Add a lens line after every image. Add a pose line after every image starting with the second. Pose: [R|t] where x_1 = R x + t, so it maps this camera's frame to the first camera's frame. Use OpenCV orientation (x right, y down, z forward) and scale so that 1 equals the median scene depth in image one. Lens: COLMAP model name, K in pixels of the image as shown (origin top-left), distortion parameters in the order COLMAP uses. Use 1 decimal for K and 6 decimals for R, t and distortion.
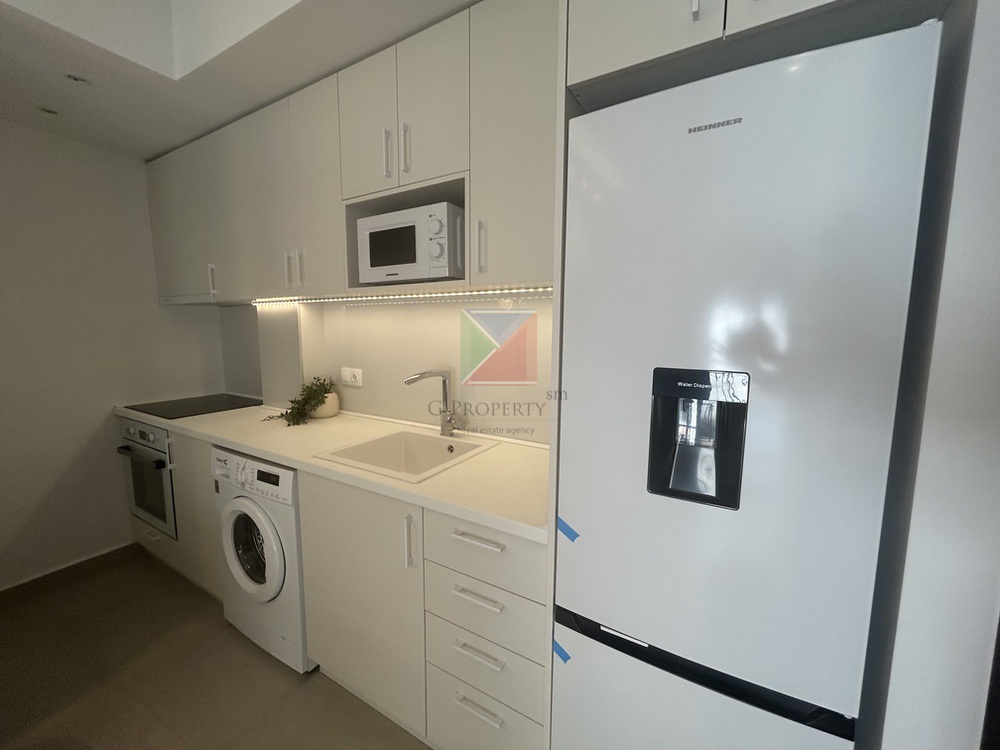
lens RADIAL K [[401.4, 0, 500.0], [0, 401.4, 374.1], [0, 0, 1]] dist [0.000028, -0.000066]
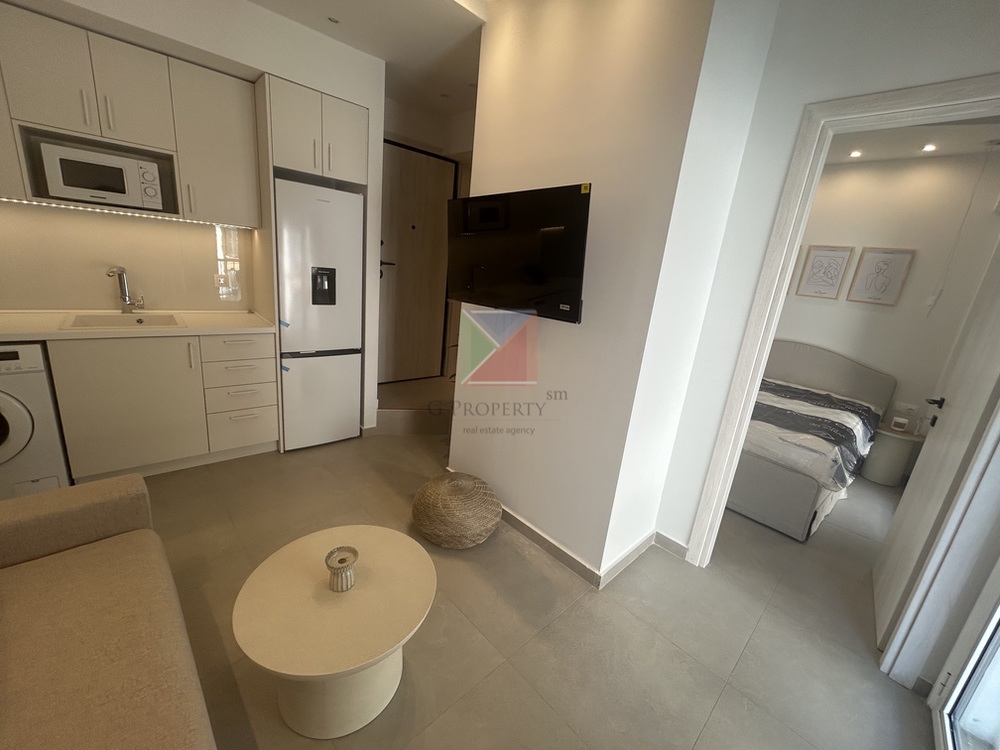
lens RADIAL K [[401.4, 0, 499.3], [0, 401.4, 373.0], [0, 0, 1]] dist [0.000028, -0.000066]
pose [[0.309945, -0.227530, 0.923127, -1.289366], [0.008977, 0.971599, 0.236464, 0.036083], [-0.950712, -0.065004, 0.303185, -0.841443]]
